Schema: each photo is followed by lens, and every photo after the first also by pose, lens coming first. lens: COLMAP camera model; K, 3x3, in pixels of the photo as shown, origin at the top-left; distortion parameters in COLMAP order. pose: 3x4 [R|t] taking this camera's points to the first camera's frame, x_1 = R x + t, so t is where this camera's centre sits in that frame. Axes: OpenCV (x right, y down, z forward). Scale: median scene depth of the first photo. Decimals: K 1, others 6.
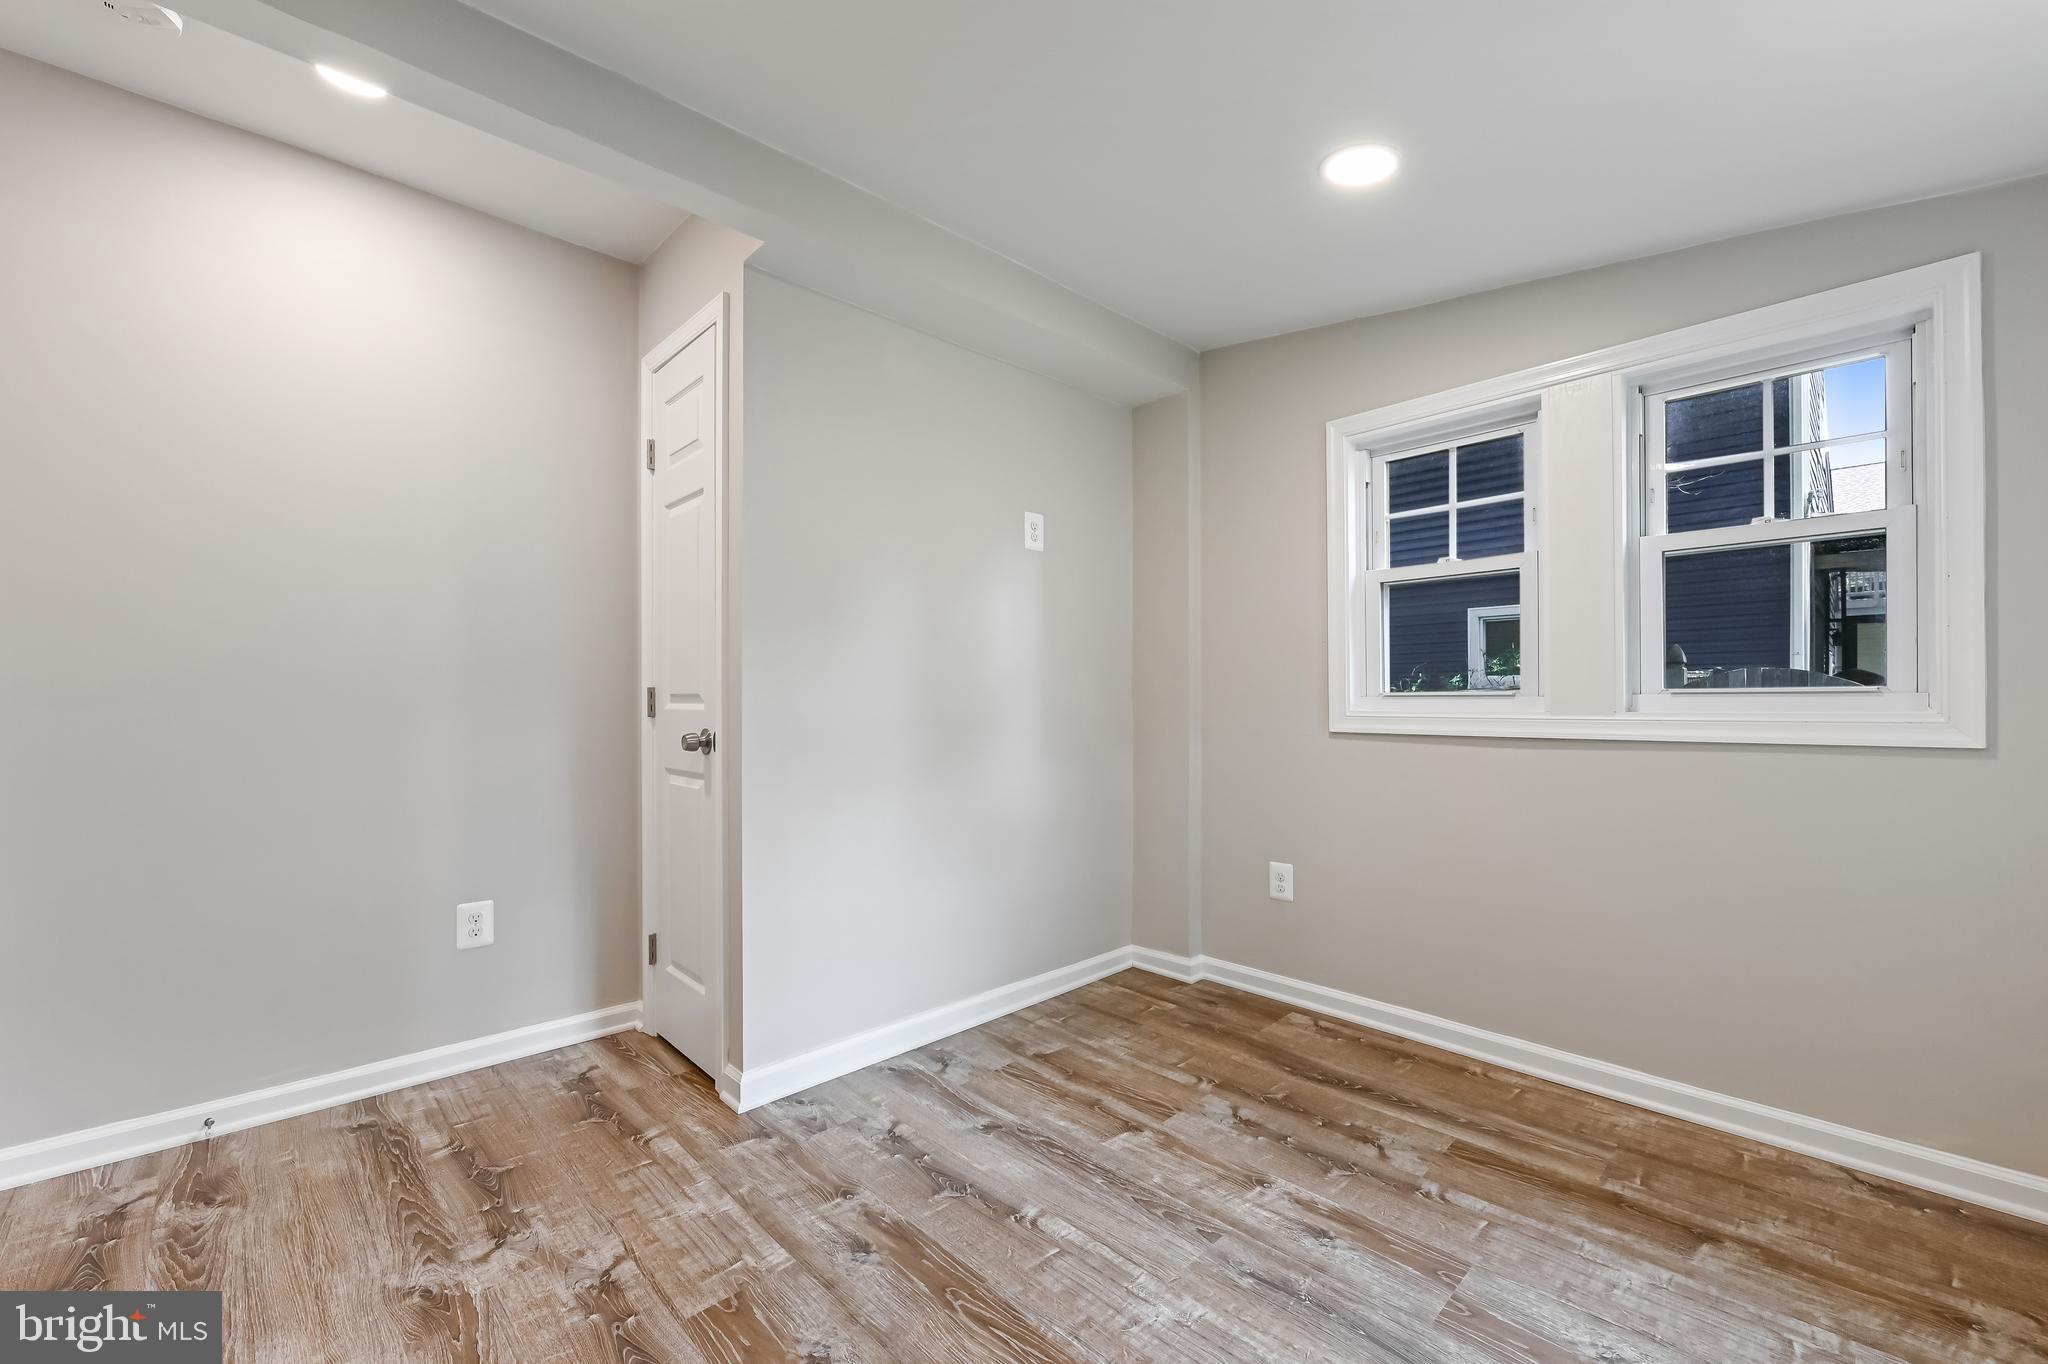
lens RADIAL K [[819.1, 0, 1022.5], [0, 819.1, 683.7], [0, 0, 1]] dist [-0.002744, -0.001796]
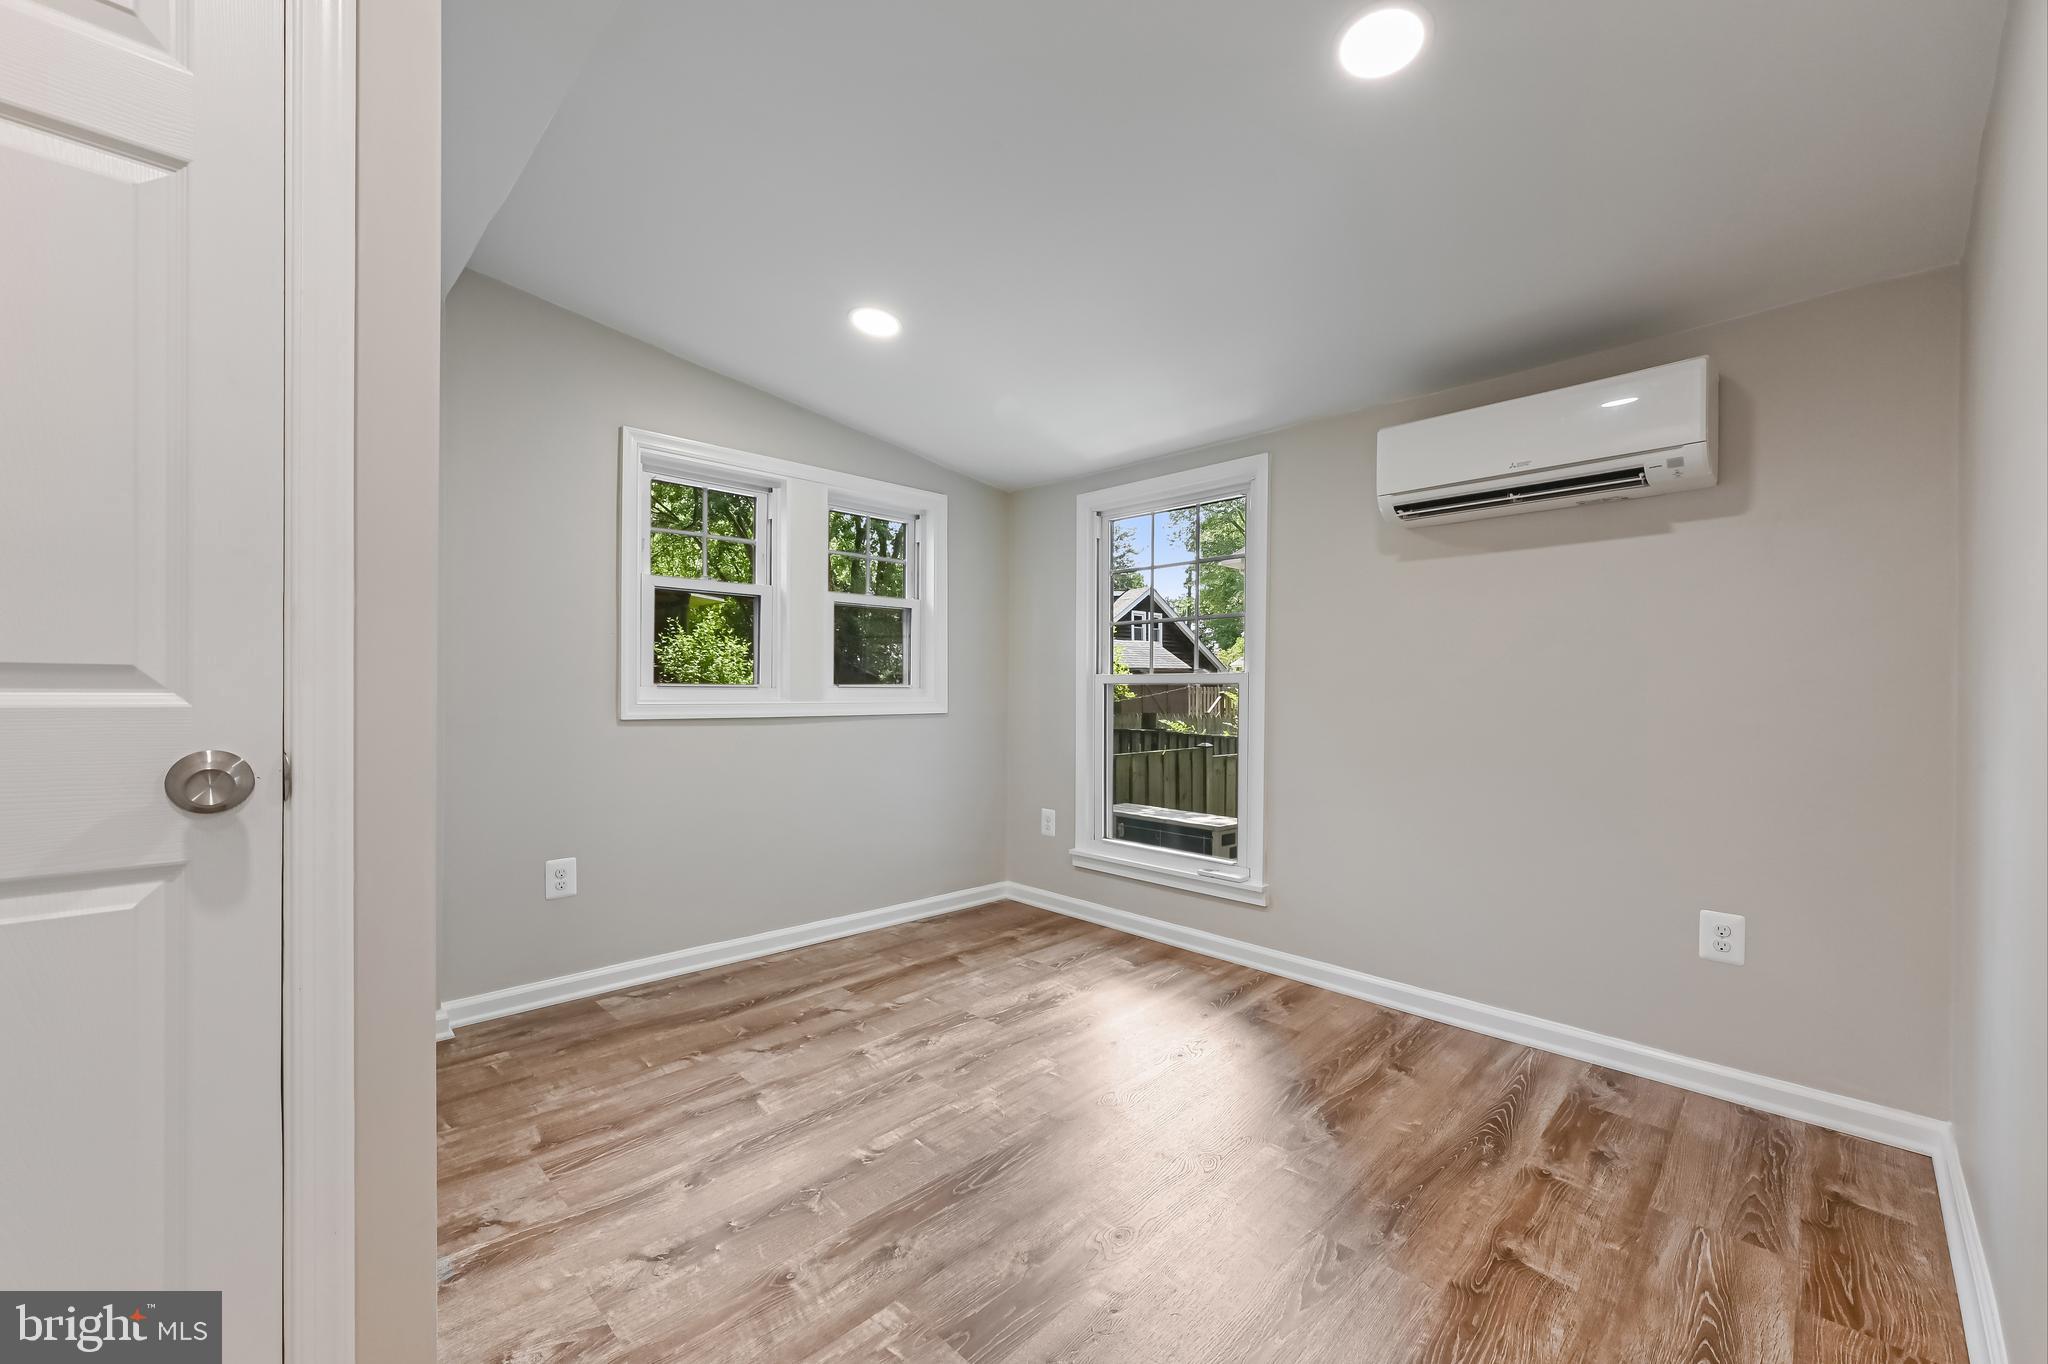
lens RADIAL K [[819.1, 0, 1021.0], [0, 819.1, 696.5], [0, 0, 1]] dist [-0.002744, -0.001796]
pose [[-0.024380, -0.001171, 0.999702, -0.912086], [-0.027067, 0.999633, 0.000511, 0.019049], [-0.999336, -0.027046, -0.024403, 0.687135]]
